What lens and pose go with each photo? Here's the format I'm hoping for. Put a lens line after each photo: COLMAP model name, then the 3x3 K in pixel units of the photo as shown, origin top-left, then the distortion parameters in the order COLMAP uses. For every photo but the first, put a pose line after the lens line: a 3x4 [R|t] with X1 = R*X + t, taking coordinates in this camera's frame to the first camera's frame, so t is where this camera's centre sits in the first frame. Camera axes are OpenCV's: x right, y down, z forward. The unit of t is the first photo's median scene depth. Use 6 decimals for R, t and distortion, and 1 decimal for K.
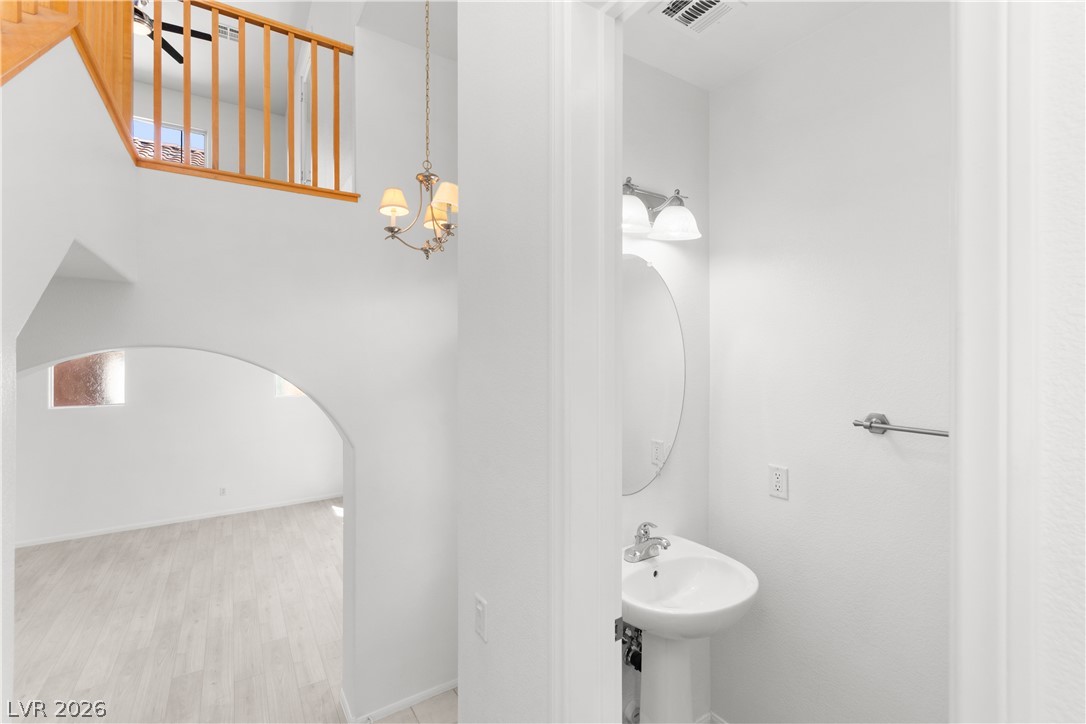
lens RADIAL K [[478.3, 0, 541.1], [0, 478.3, 355.5], [0, 0, 1]] dist [-0.004321, 0.001046]
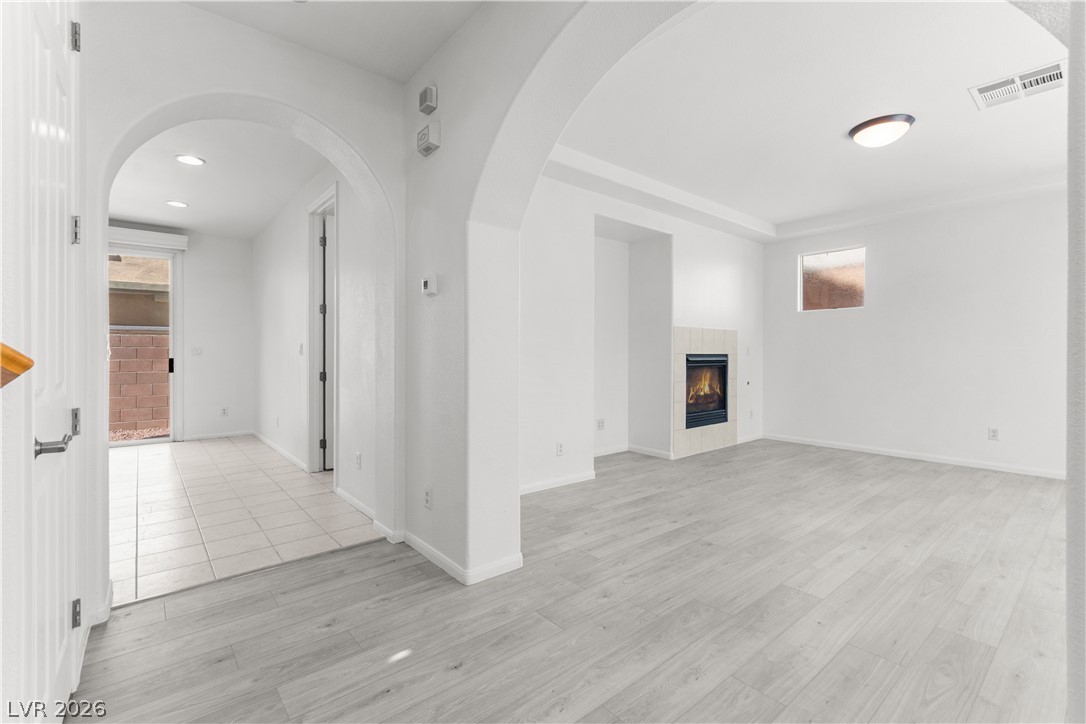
lens RADIAL K [[478.3, 0, 540.6], [0, 478.3, 355.1], [0, 0, 1]] dist [-0.004321, 0.001046]
pose [[0.111298, 0.003193, -0.993782, -0.102815], [-0.001020, 0.999995, 0.003099, 0.267931], [0.993787, 0.000669, 0.111301, 0.447175]]
